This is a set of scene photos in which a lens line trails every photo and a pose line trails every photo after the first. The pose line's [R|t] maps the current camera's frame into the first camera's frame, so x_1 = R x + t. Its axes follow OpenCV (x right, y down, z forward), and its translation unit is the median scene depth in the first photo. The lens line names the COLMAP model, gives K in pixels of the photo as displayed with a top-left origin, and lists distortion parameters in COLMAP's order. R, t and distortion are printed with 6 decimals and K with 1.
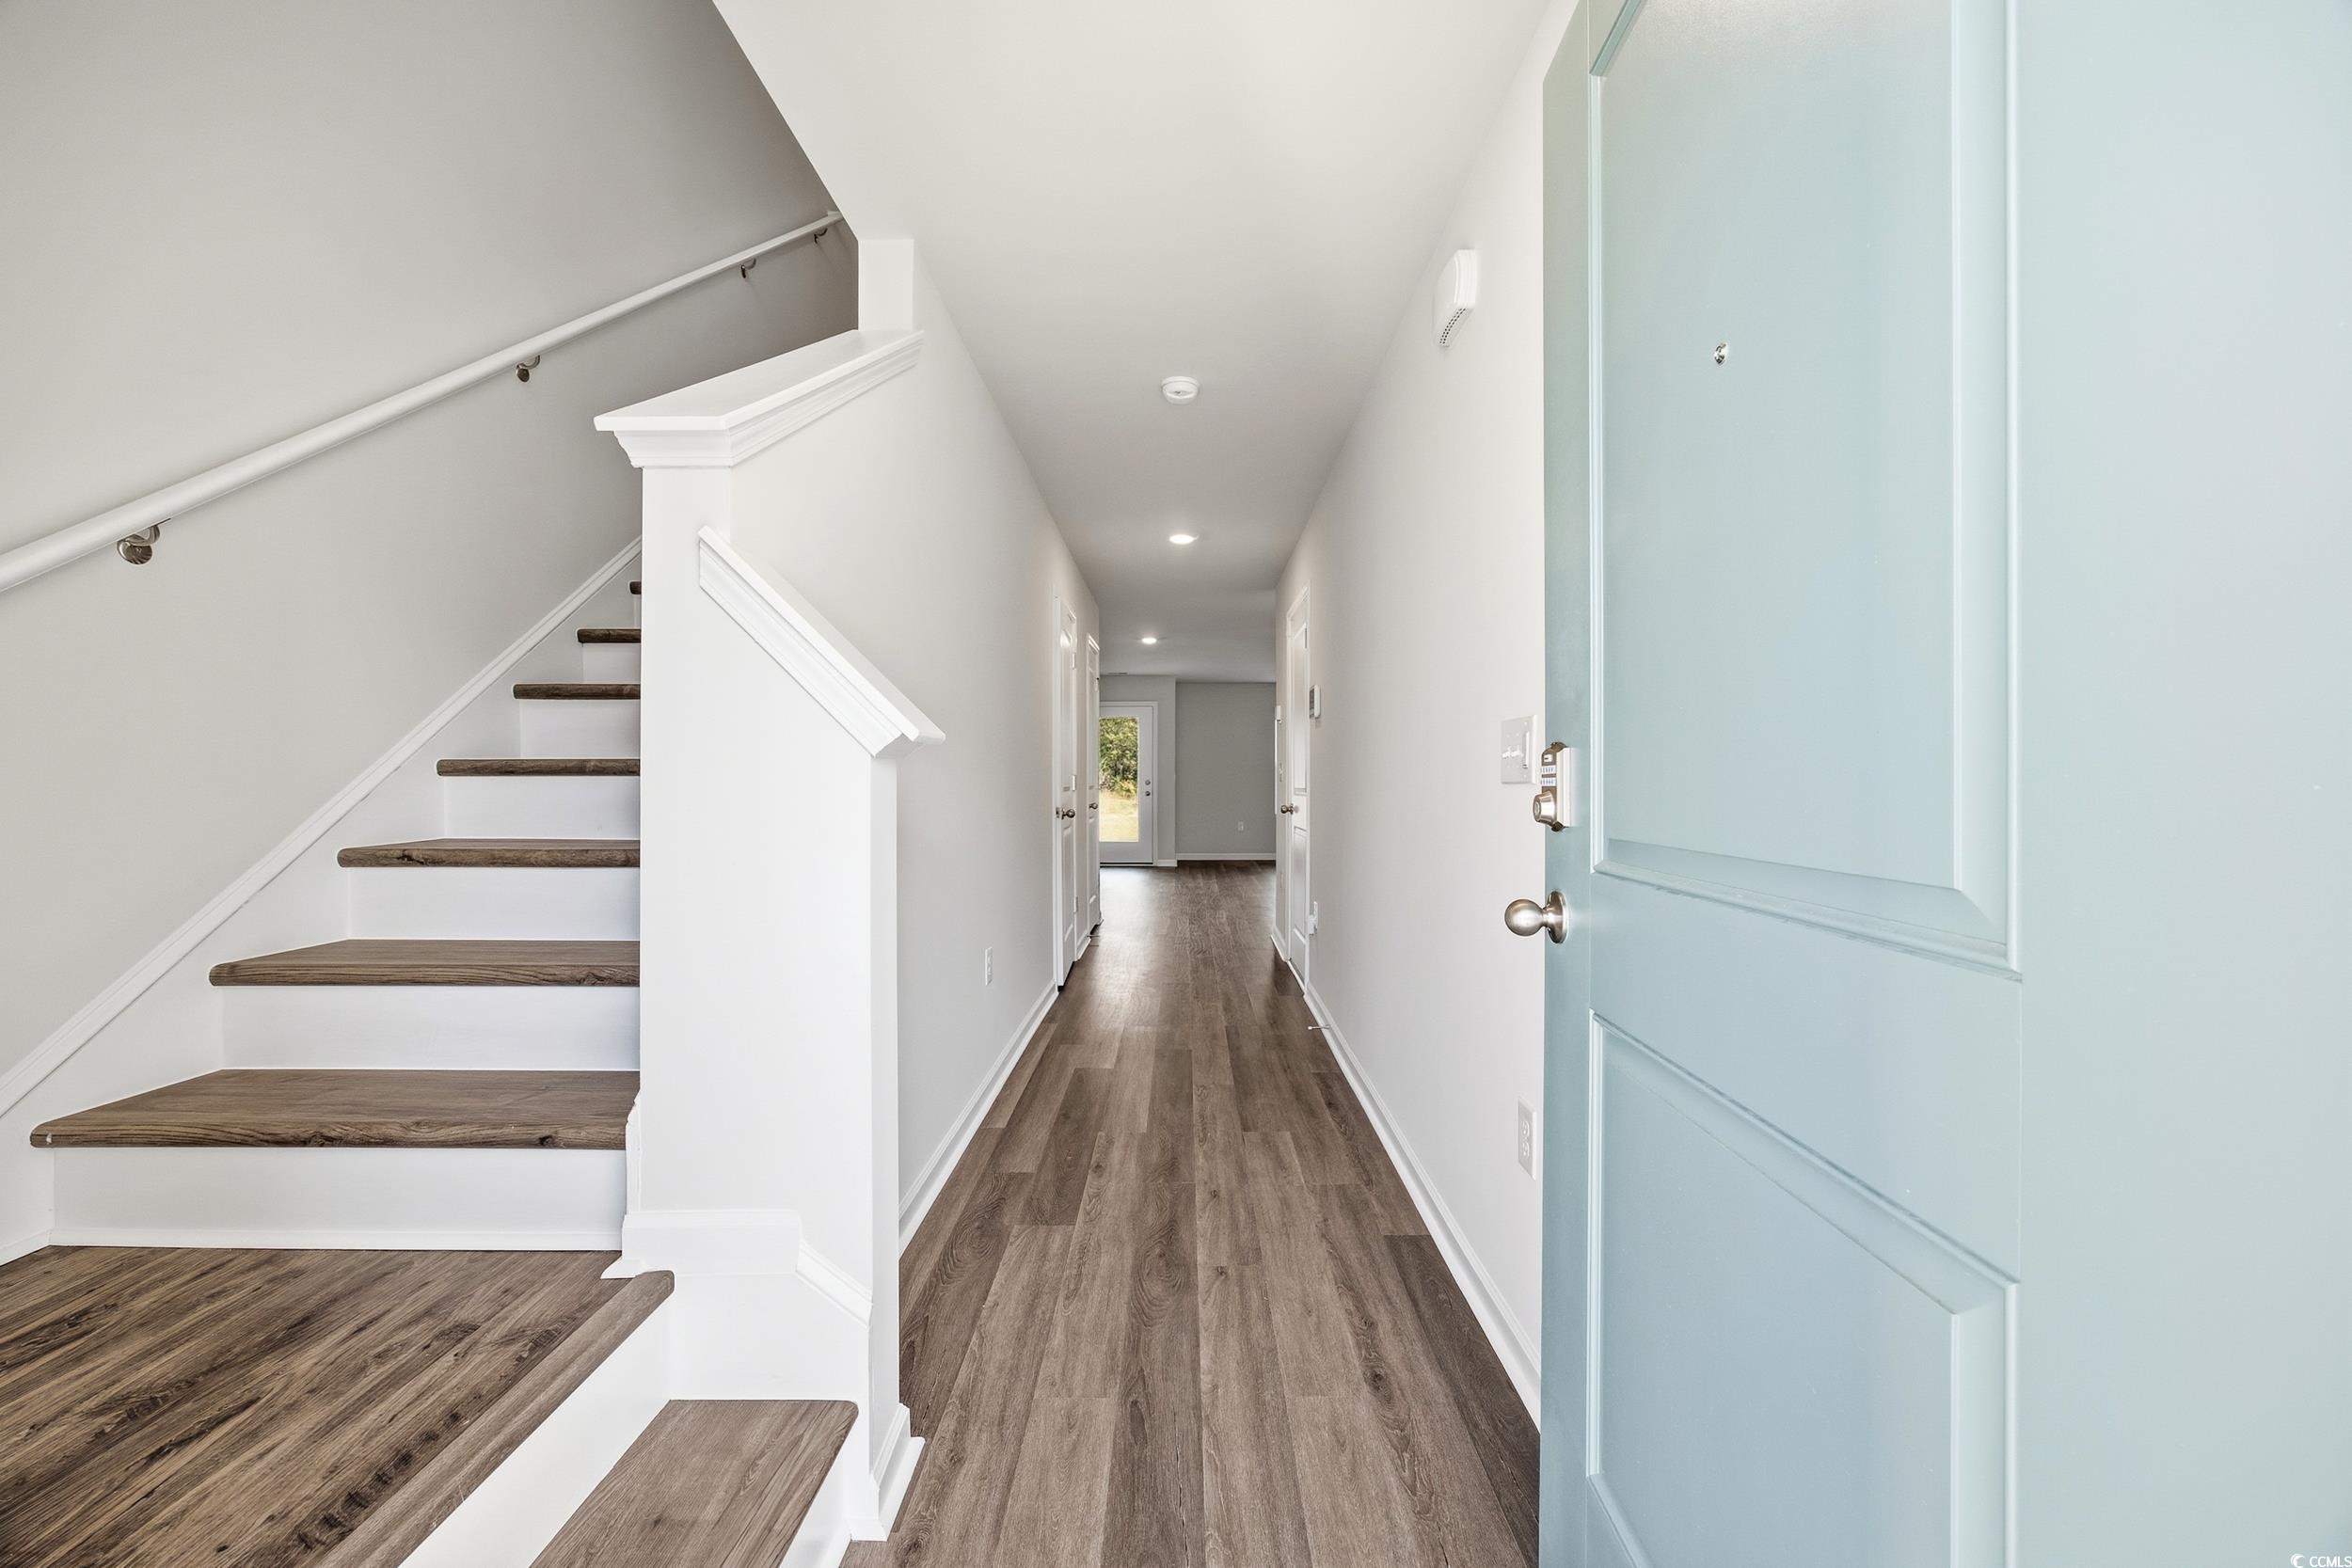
lens RADIAL K [[936.6, 0, 1180.2], [0, 936.6, 779.3], [0, 0, 1]] dist [-0.045220, 0.022820]
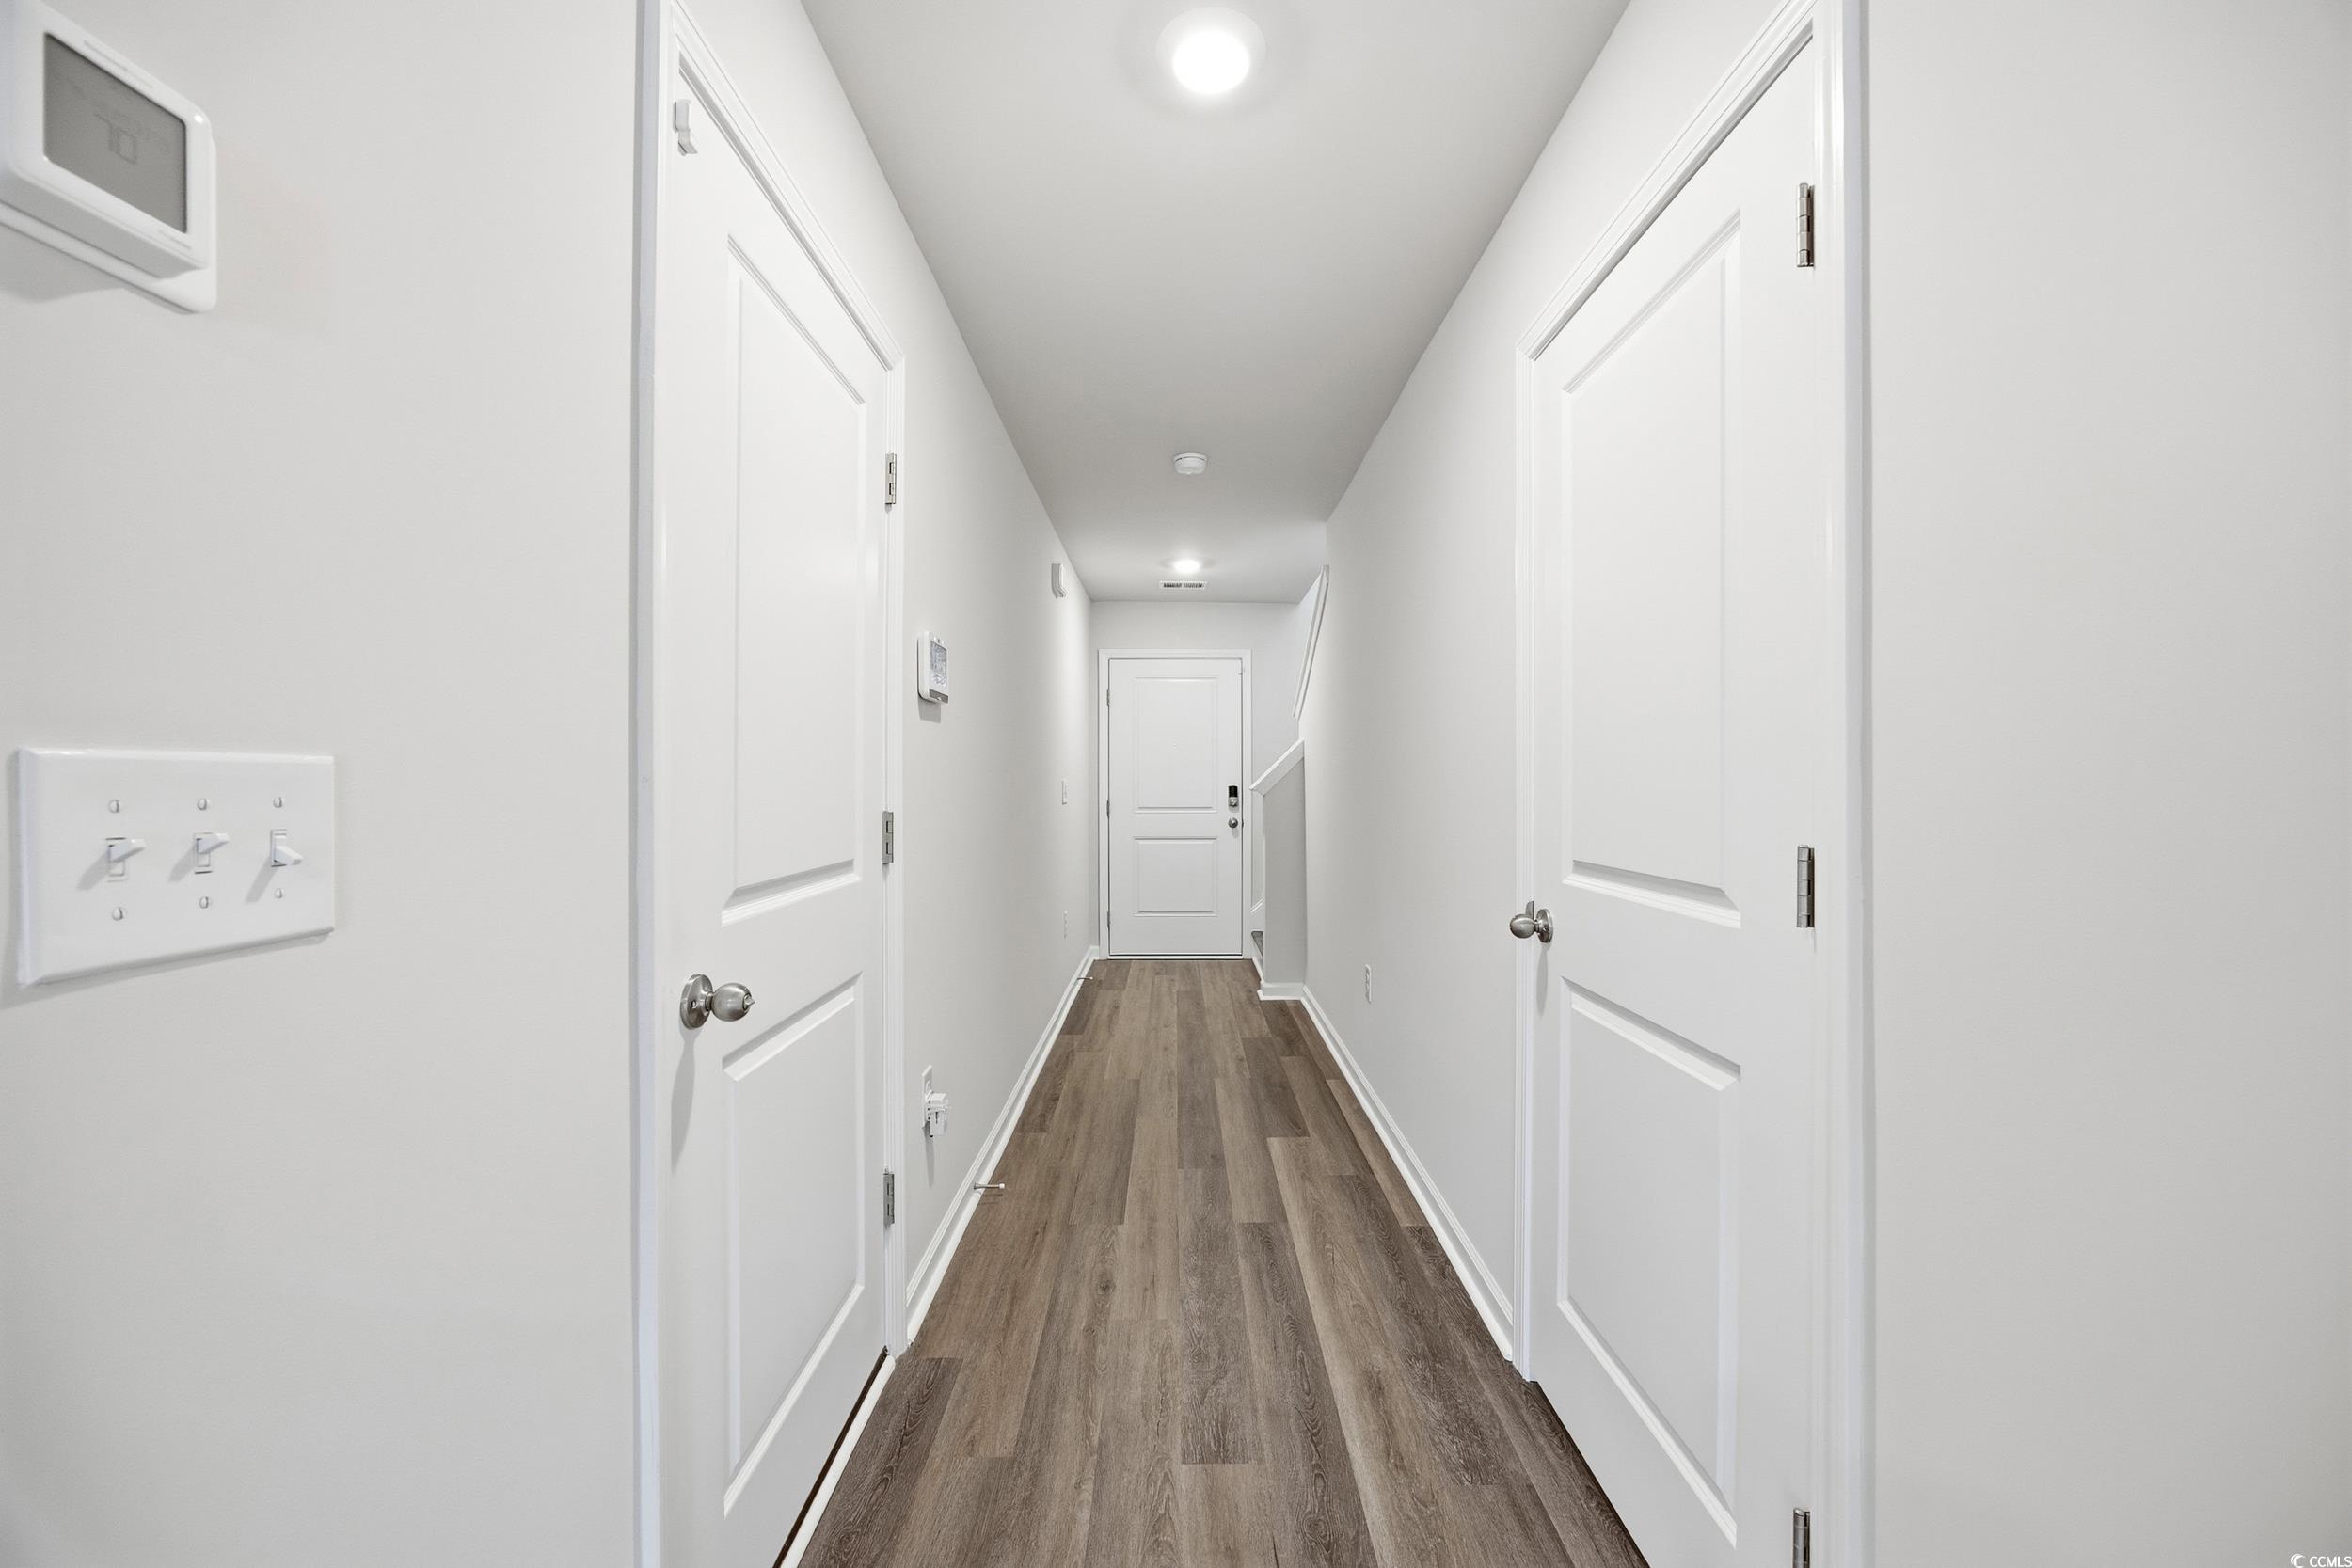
lens RADIAL K [[936.6, 0, 1180.2], [0, 936.6, 779.3], [0, 0, 1]] dist [-0.045220, 0.022820]
pose [[-0.999947, -0.000162, -0.010286, 0.023733], [-0.000228, 0.999979, 0.006429, -0.045340], [0.010285, 0.006431, -0.999926, 2.247831]]
